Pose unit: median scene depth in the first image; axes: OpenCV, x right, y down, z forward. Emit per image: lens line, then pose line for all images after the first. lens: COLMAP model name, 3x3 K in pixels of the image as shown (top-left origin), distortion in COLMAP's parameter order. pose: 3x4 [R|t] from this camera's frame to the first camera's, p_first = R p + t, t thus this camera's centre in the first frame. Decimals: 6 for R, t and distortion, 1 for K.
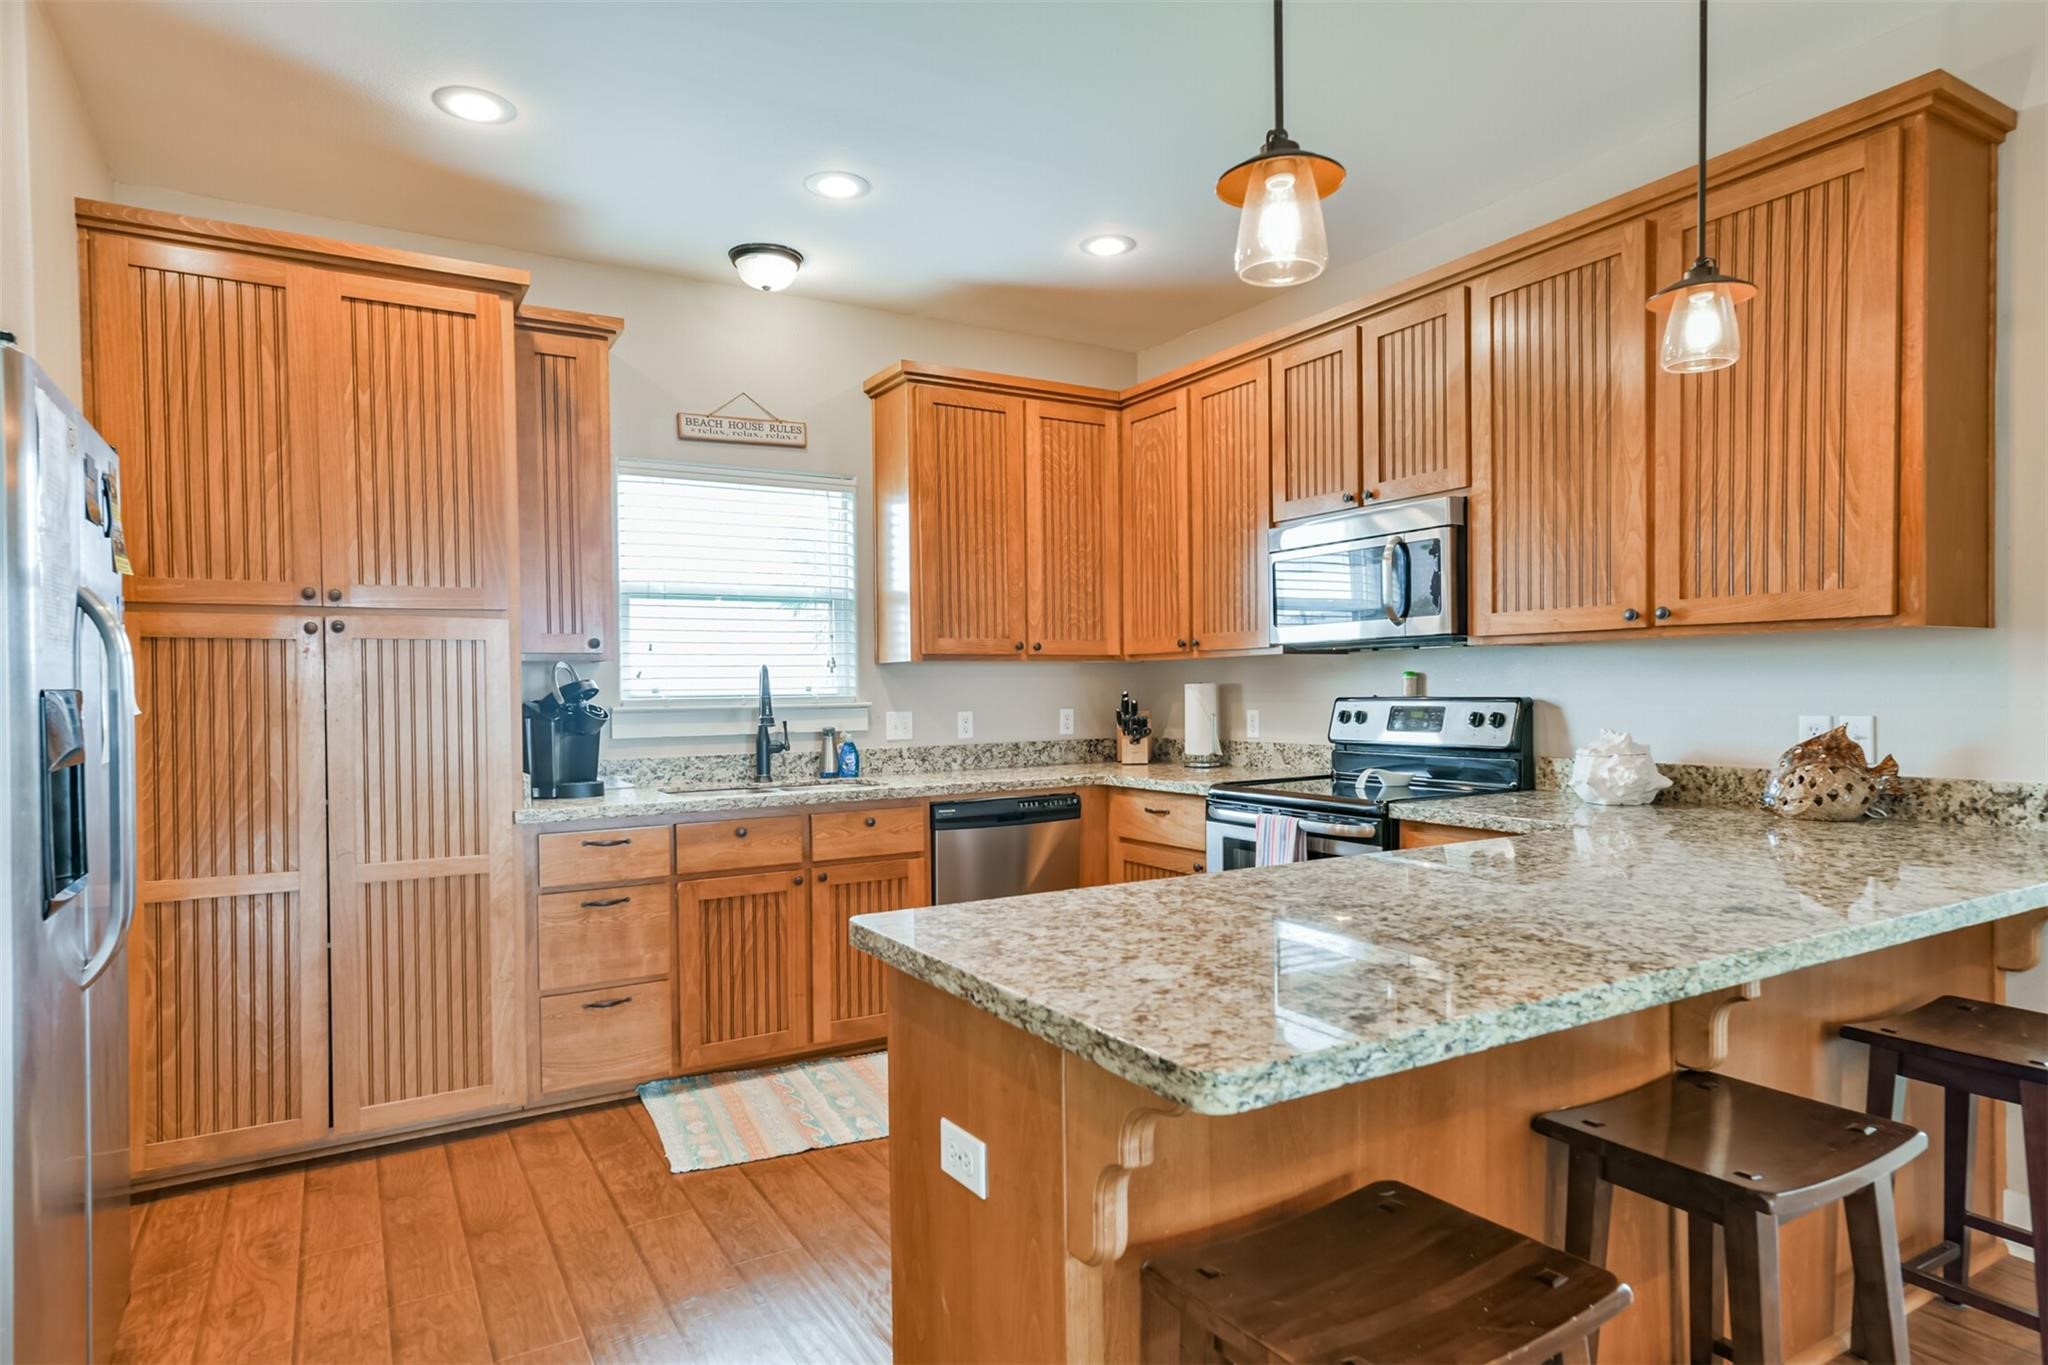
lens RADIAL K [[1193.7, 0, 1024.0], [0, 1193.7, 682.5], [0, 0, 1]] dist [0.000968, 0.000264]
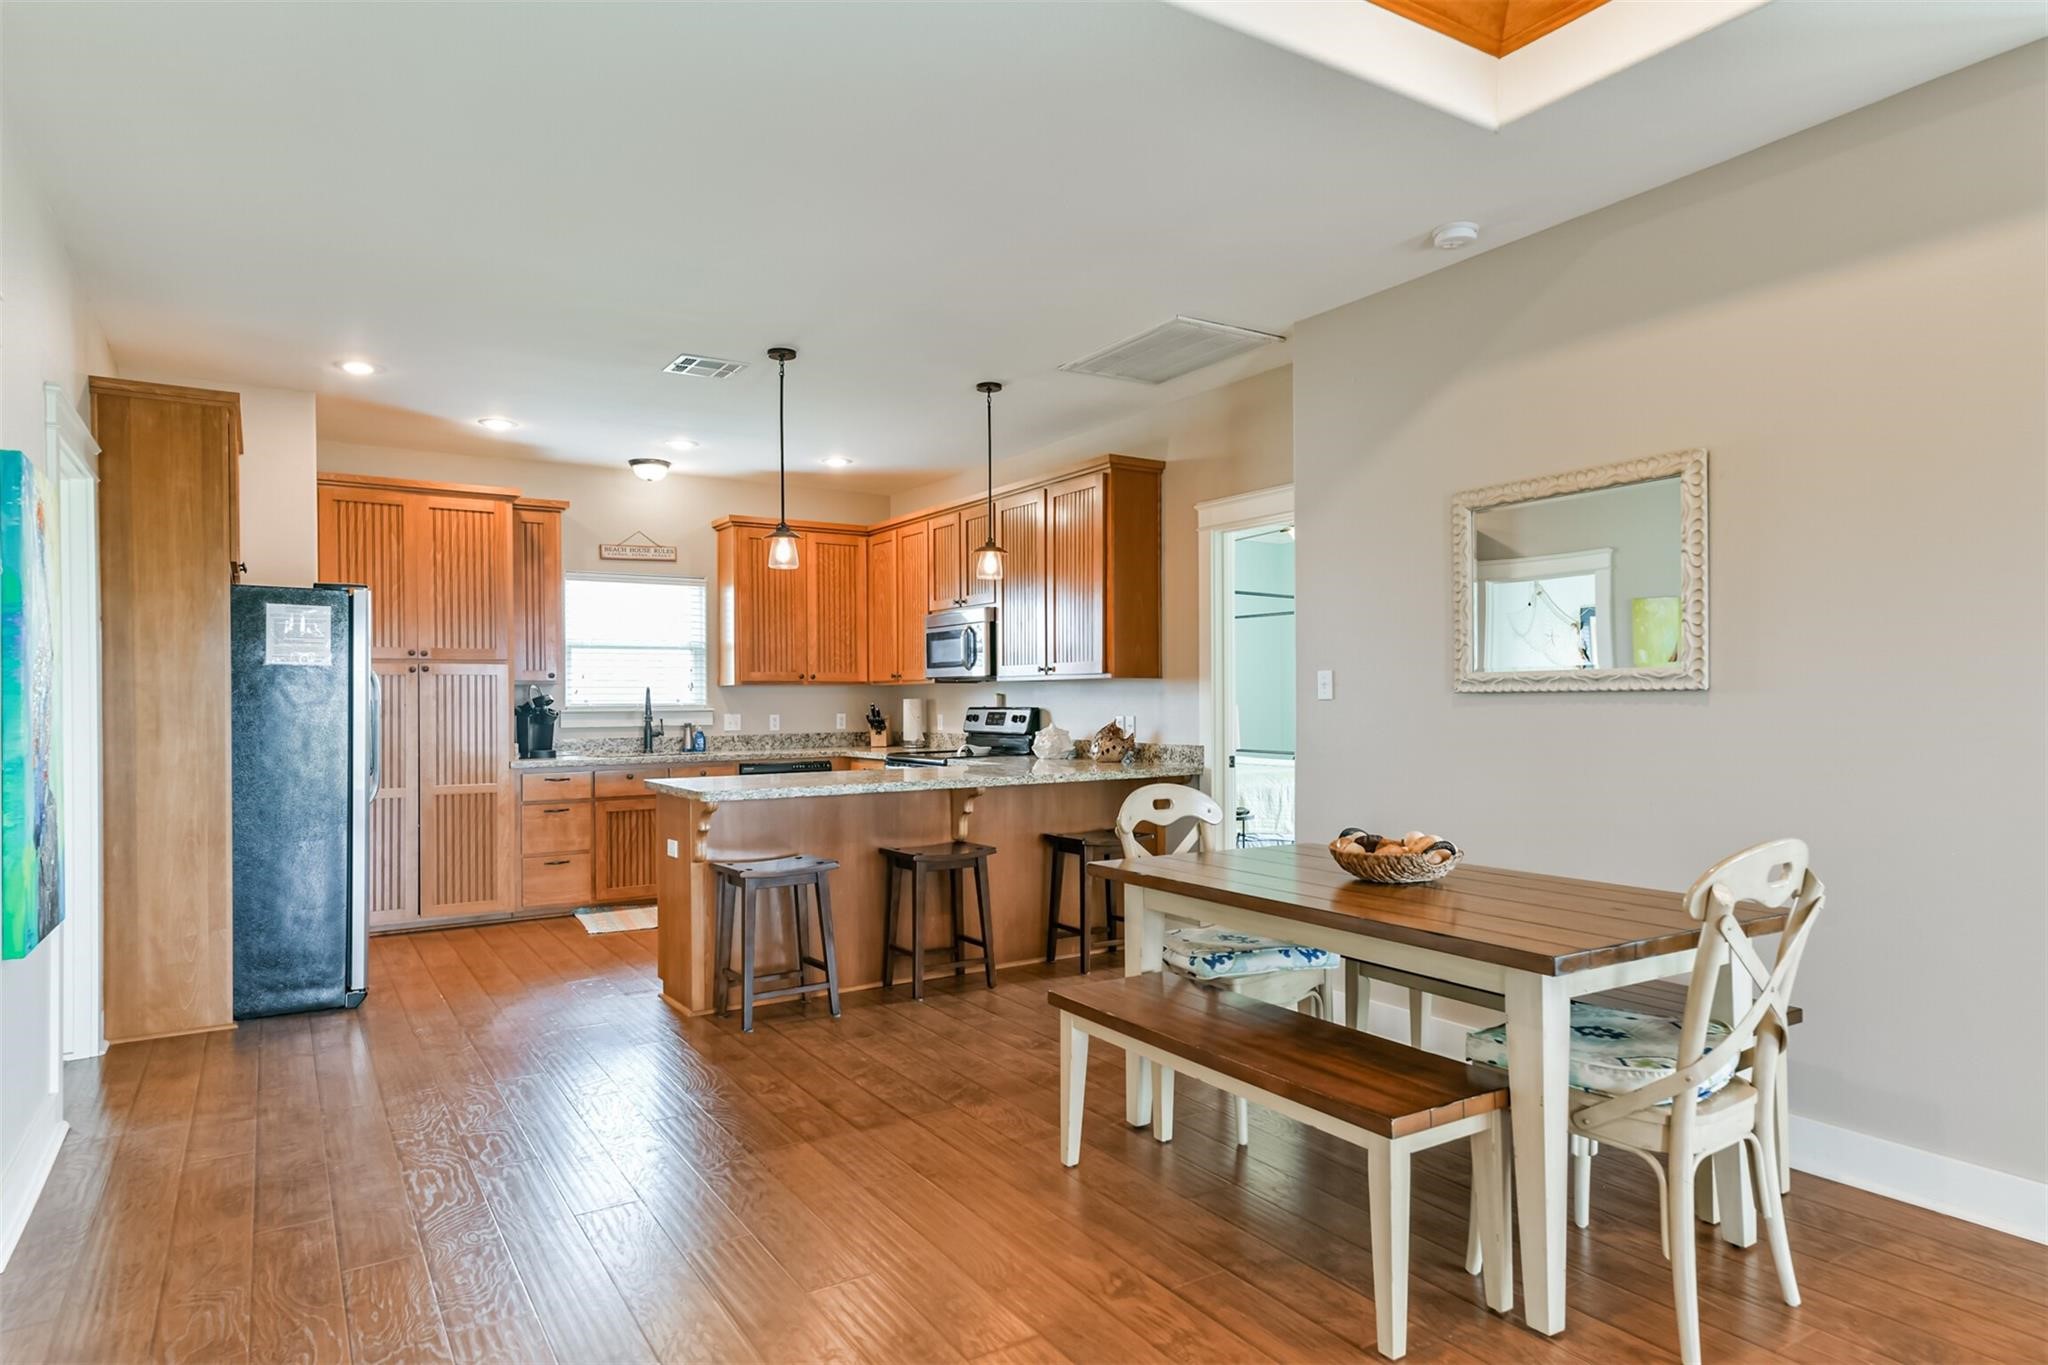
lens RADIAL K [[1183.1, 0, 1024.0], [0, 1183.1, 682.5], [0, 0, 1]] dist [0.002425, 0.000437]
pose [[0.999085, 0.007256, 0.042158, 0.279897], [-0.006827, 0.999924, -0.010302, -0.007290], [-0.042229, 0.010005, 0.999058, -0.821125]]
